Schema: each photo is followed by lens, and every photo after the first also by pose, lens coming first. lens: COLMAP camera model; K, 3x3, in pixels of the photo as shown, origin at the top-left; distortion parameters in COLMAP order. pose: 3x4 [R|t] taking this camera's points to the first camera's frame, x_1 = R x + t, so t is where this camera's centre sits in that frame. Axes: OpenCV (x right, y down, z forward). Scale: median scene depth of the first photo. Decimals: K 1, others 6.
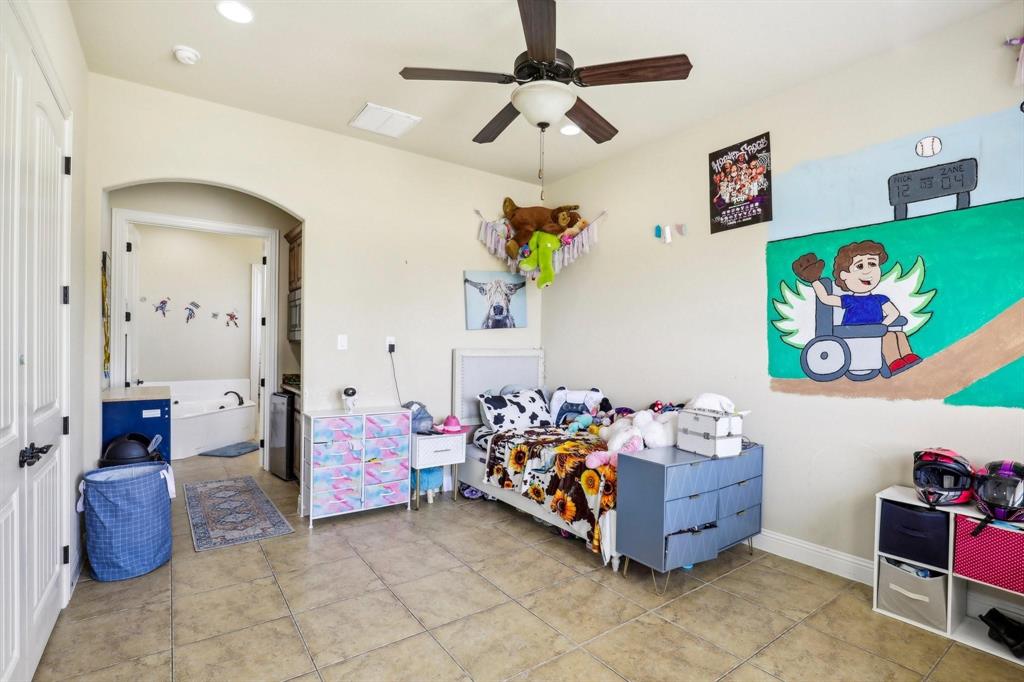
lens RADIAL K [[506.1, 0, 509.7], [0, 506.1, 344.1], [0, 0, 1]] dist [-0.025640, 0.001408]
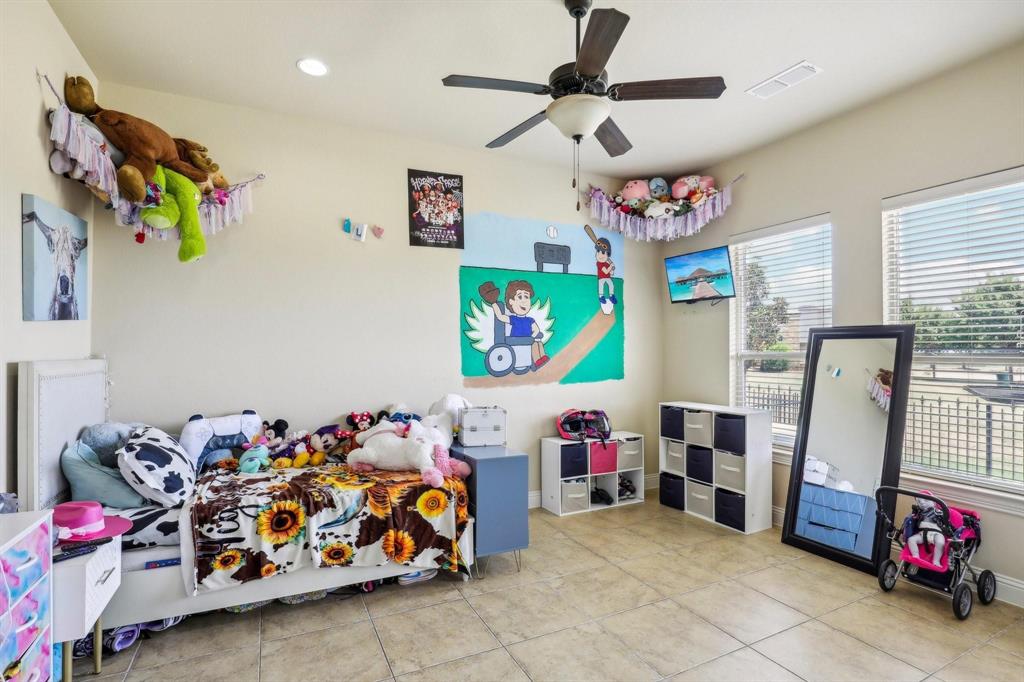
lens RADIAL K [[506.1, 0, 516.3], [0, 506.1, 348.9], [0, 0, 1]] dist [-0.025640, 0.001408]
pose [[0.137725, -0.002065, 0.990468, -0.682500], [-0.000802, 0.999997, 0.002196, -0.004811], [-0.990470, -0.001097, 0.137723, 0.697189]]
